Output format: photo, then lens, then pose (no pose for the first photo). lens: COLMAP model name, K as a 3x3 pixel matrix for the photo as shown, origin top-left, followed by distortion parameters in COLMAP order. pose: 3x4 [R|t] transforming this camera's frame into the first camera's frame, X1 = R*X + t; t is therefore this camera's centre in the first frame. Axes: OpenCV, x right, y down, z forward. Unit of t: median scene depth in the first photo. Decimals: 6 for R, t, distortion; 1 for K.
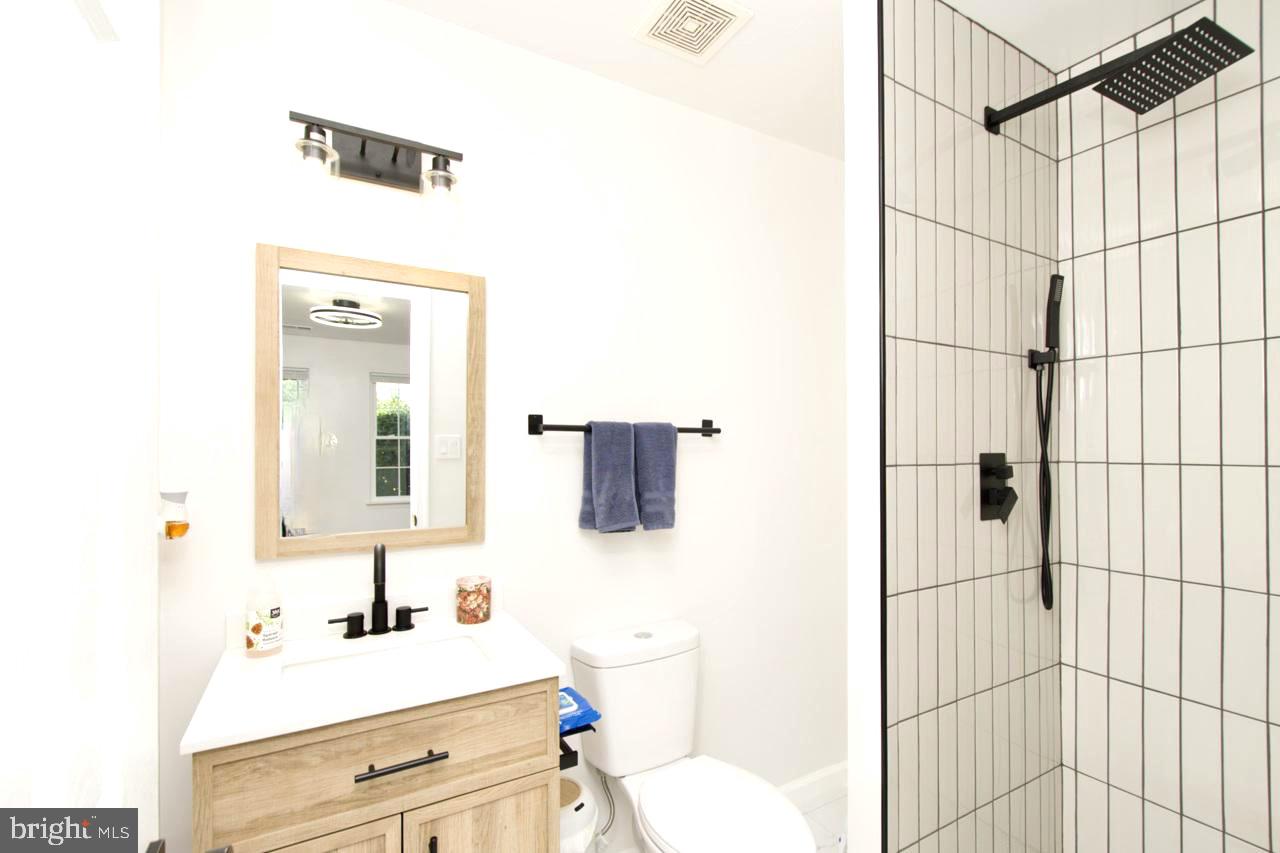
lens RADIAL K [[575.8, 0, 644.4], [0, 575.8, 436.0], [0, 0, 1]] dist [0.013645, -0.001616]
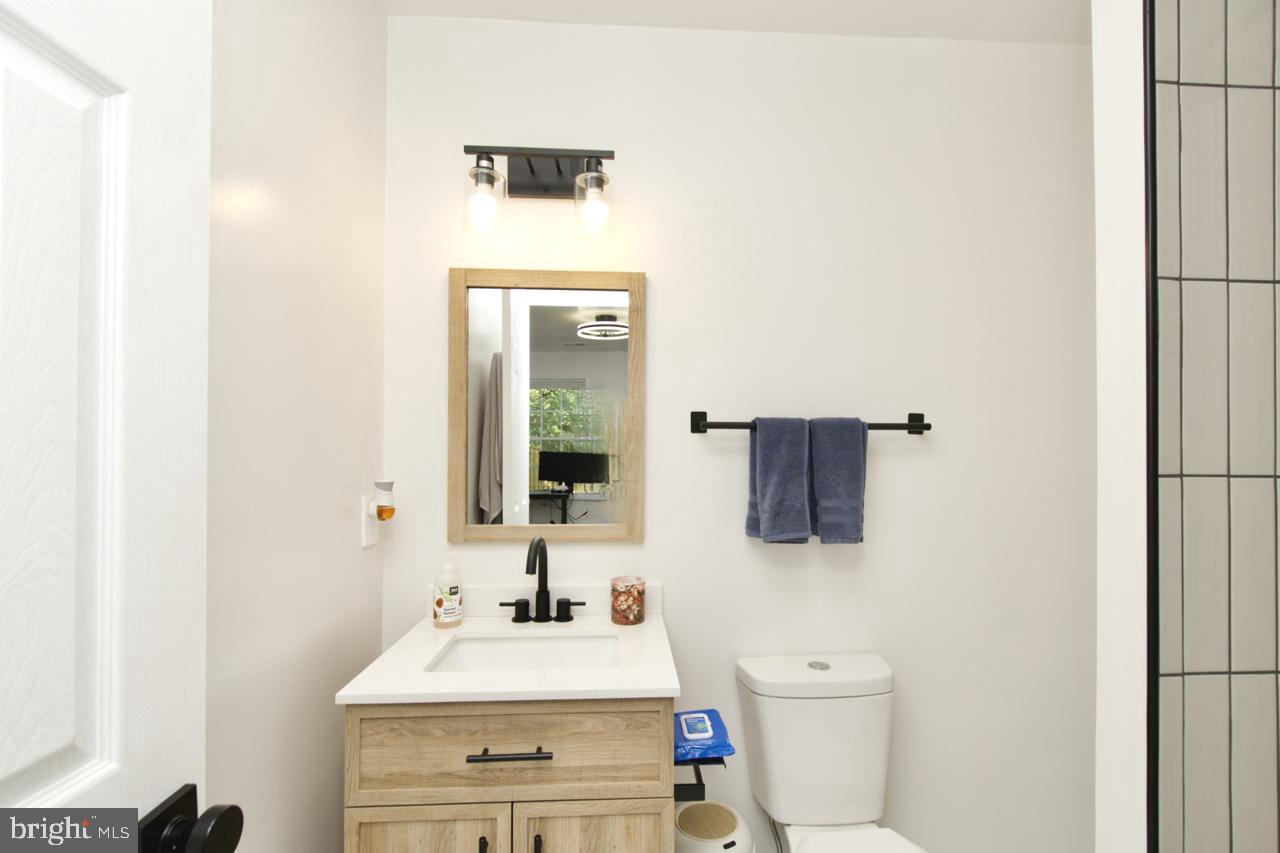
lens RADIAL K [[575.8, 0, 646.0], [0, 575.8, 436.7], [0, 0, 1]] dist [0.013645, -0.001616]
pose [[0.895481, -0.004351, -0.445078, 0.182397], [0.004449, 0.999990, -0.000825, 0.005274], [0.445077, -0.001242, 0.895491, 0.139634]]
